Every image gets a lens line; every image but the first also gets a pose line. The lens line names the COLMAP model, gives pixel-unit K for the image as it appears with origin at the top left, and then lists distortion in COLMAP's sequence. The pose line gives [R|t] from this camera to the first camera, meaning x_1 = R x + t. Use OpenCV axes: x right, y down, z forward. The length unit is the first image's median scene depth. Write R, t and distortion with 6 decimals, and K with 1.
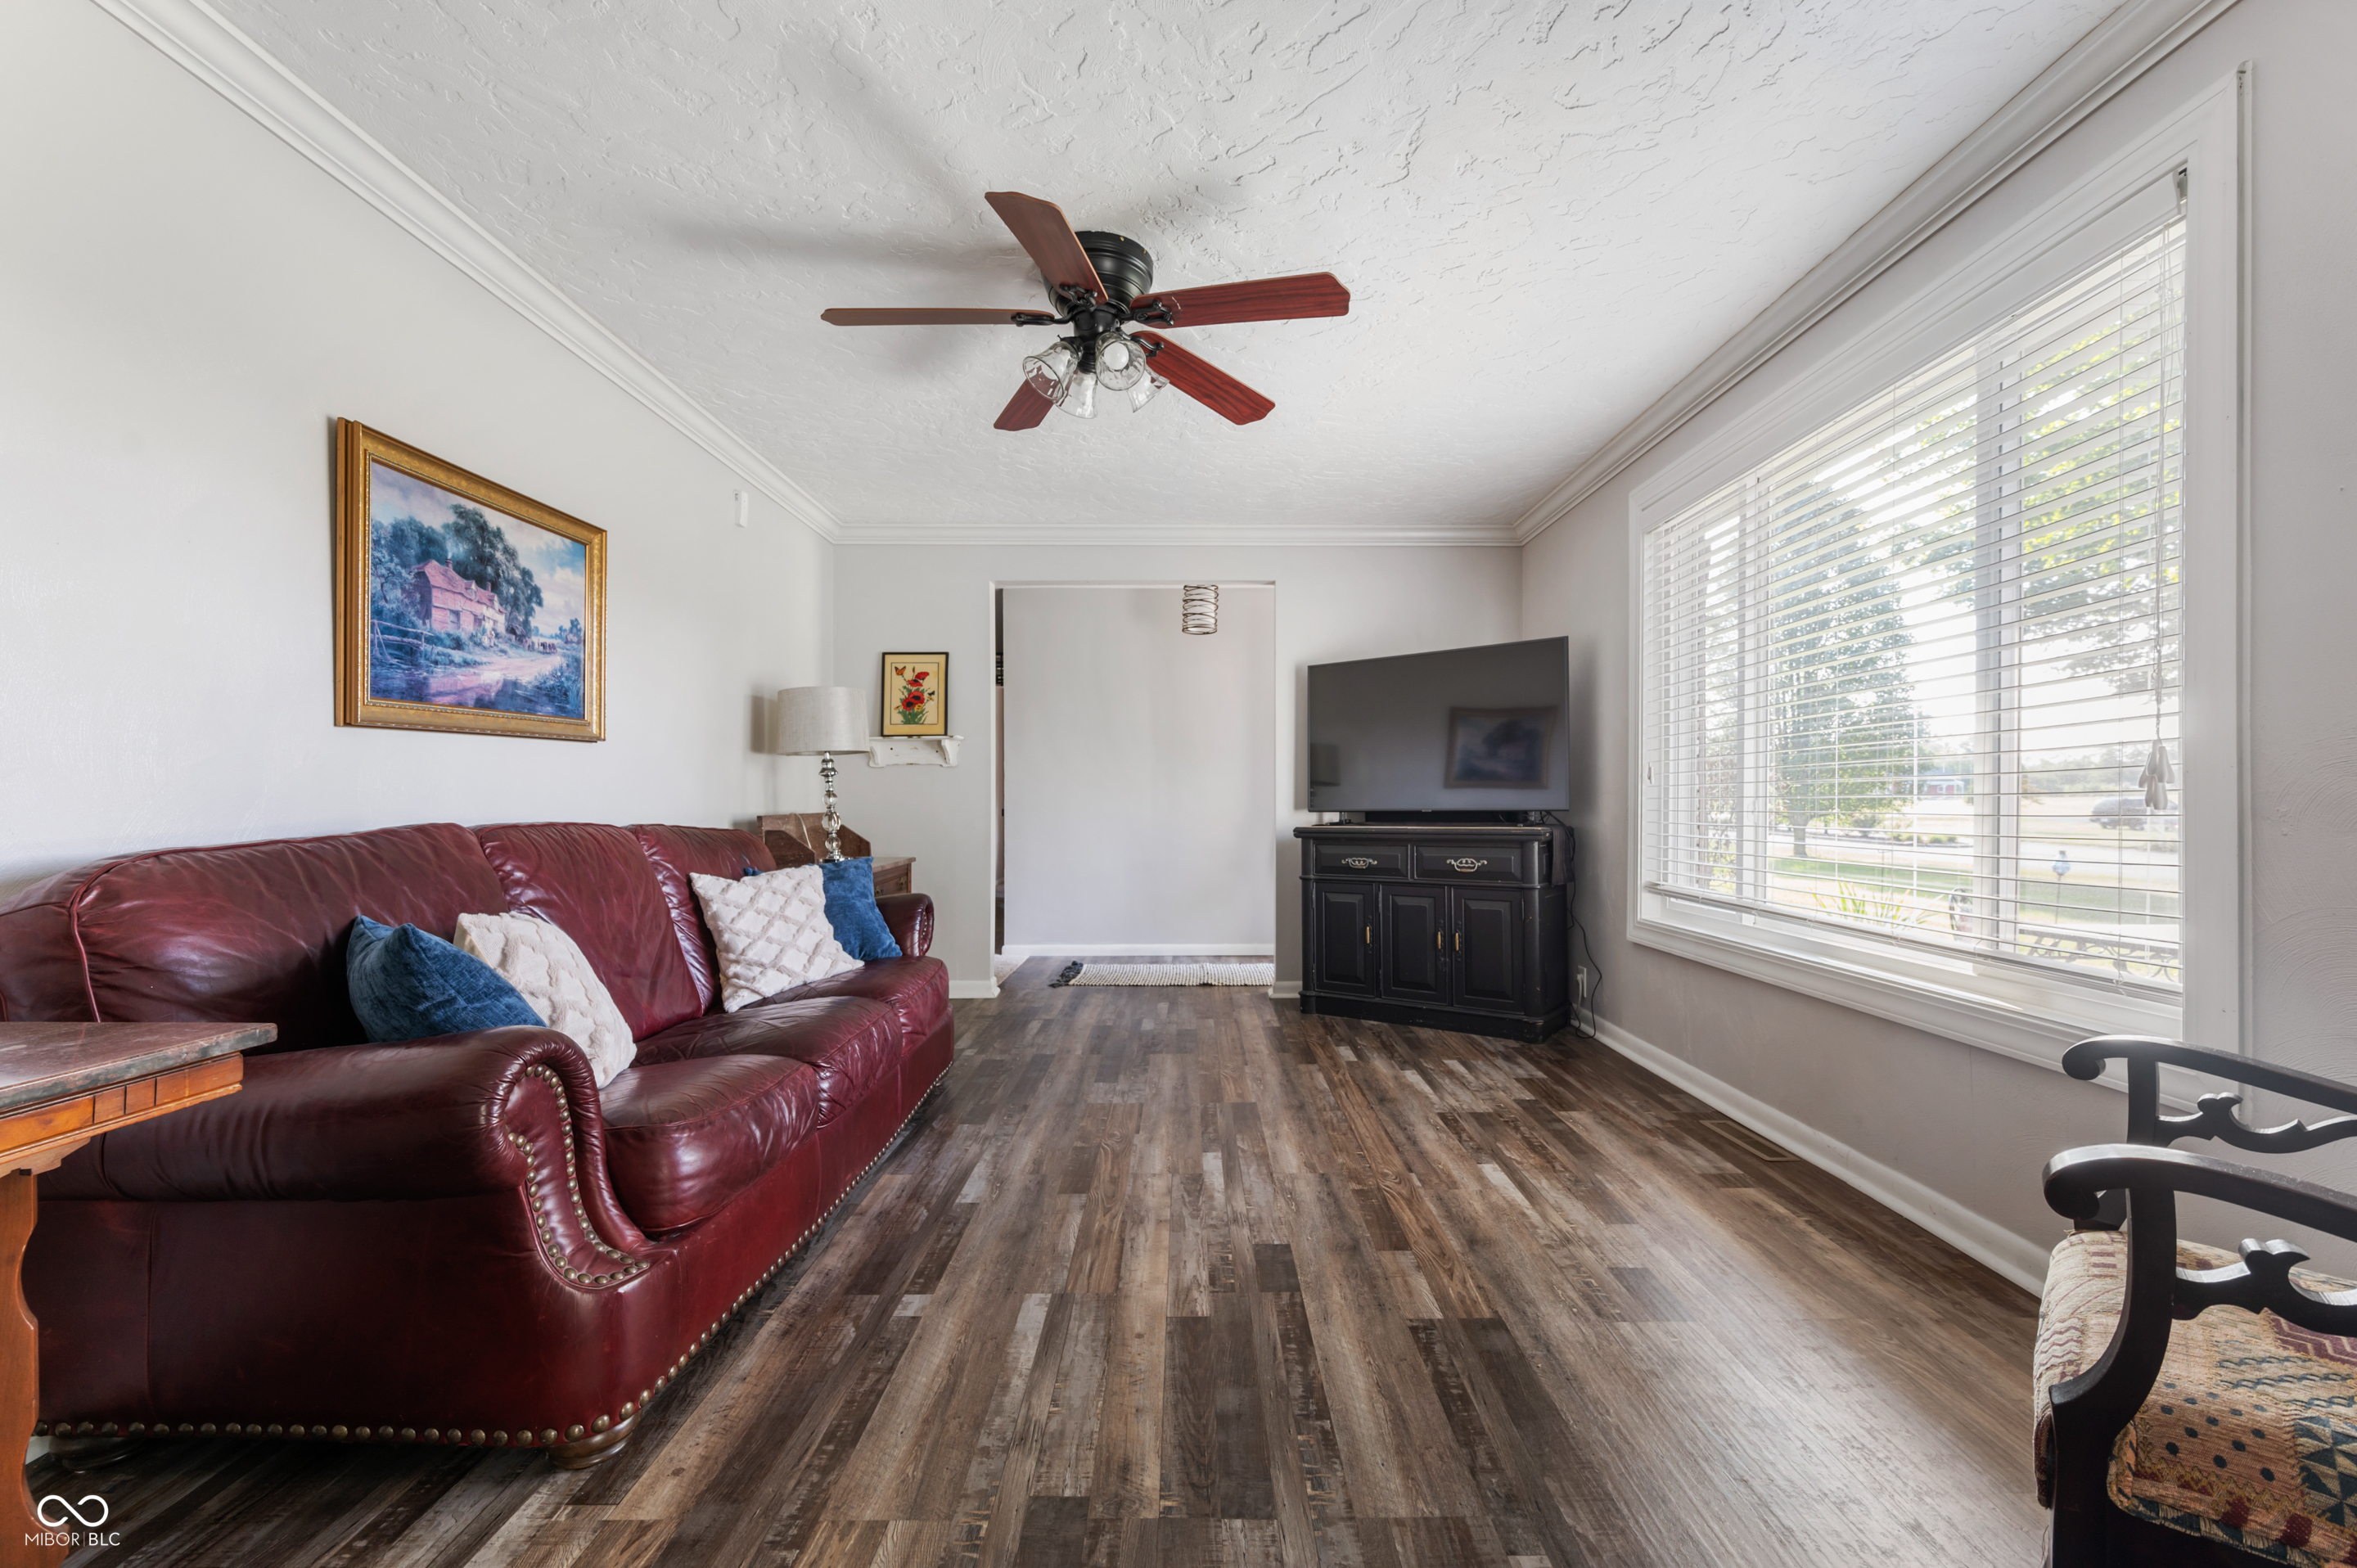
lens RADIAL K [[953.2, 0, 1177.5], [0, 953.2, 798.4], [0, 0, 1]] dist [-0.003269, -0.000207]
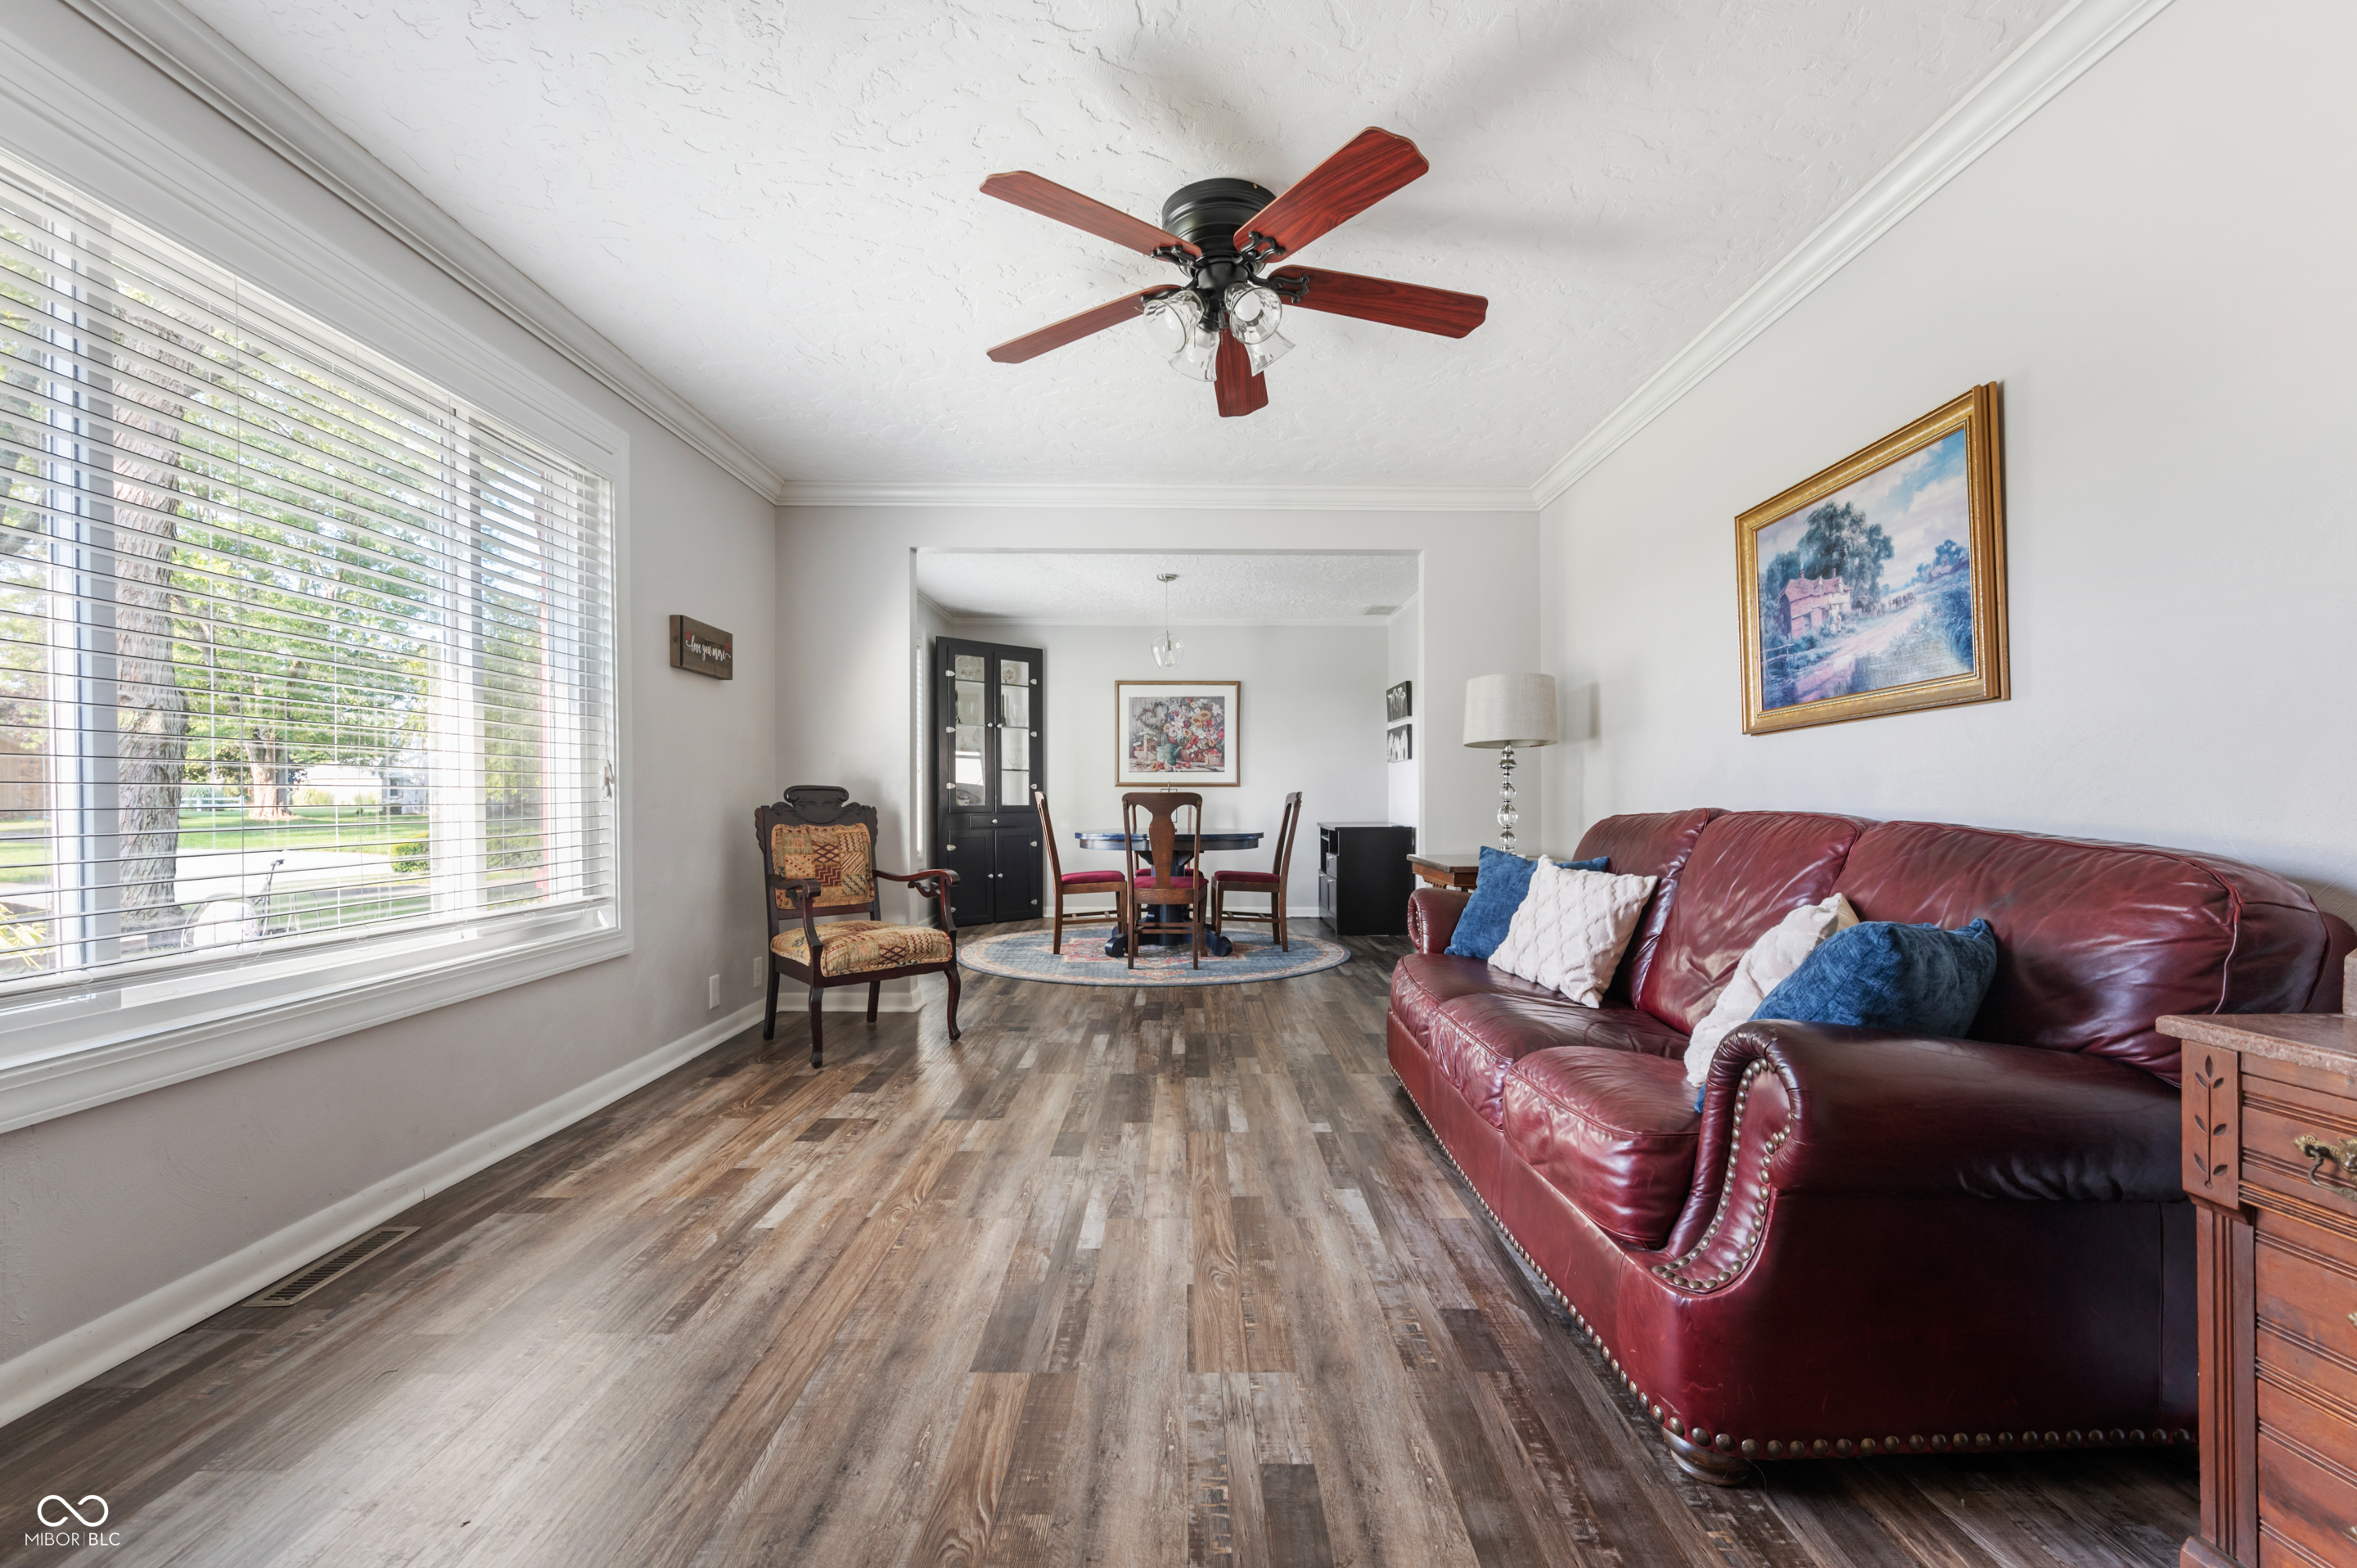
lens RADIAL K [[1013.7, 0, 1190.1], [0, 1013.7, 800.1], [0, 0, 1]] dist [-0.002810, -0.000227]
pose [[-0.999897, 0.002494, -0.014152, -0.039189], [0.002506, 0.999996, -0.000864, 0.012801], [0.014150, -0.000899, -0.999899, 2.035523]]
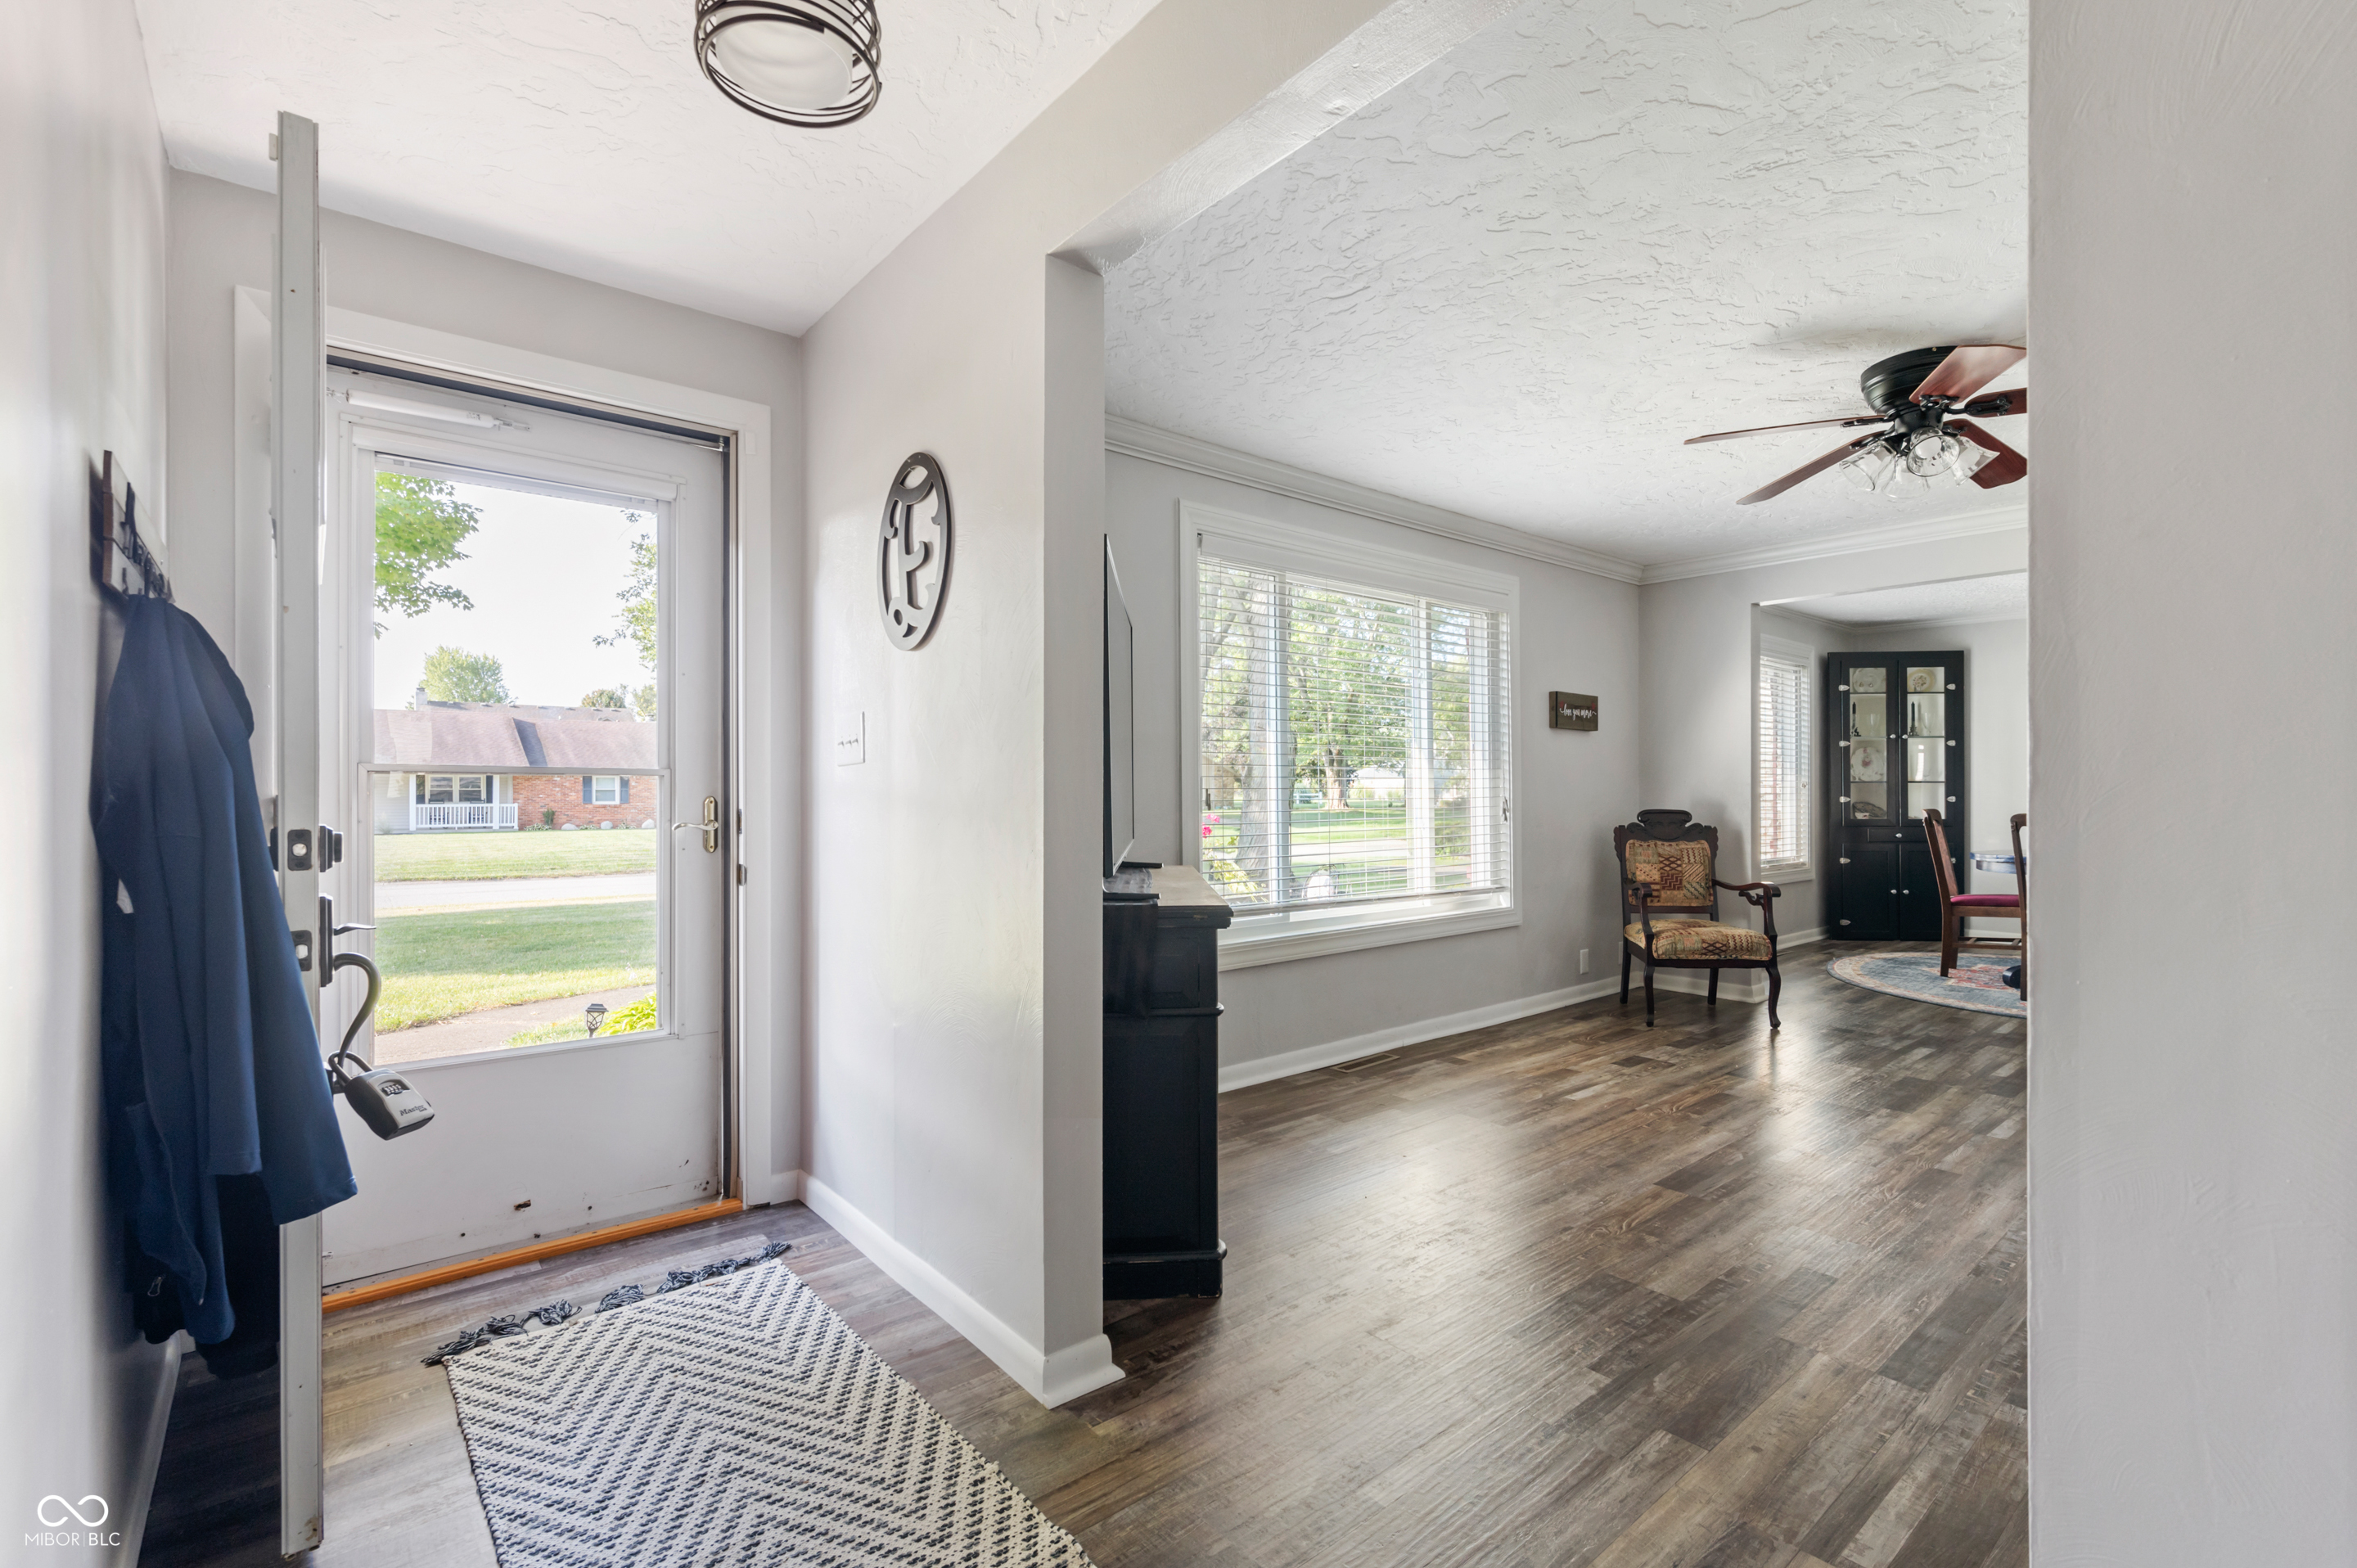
lens RADIAL K [[1050.5, 0, 1188.8], [0, 1050.5, 787.6], [0, 0, 1]] dist [-0.002907, -0.000011]
pose [[-0.649849, 0.006257, 0.760037, -0.488278], [0.000484, 0.999969, -0.007818, -0.046171], [-0.760063, -0.004713, -0.649832, 2.553612]]
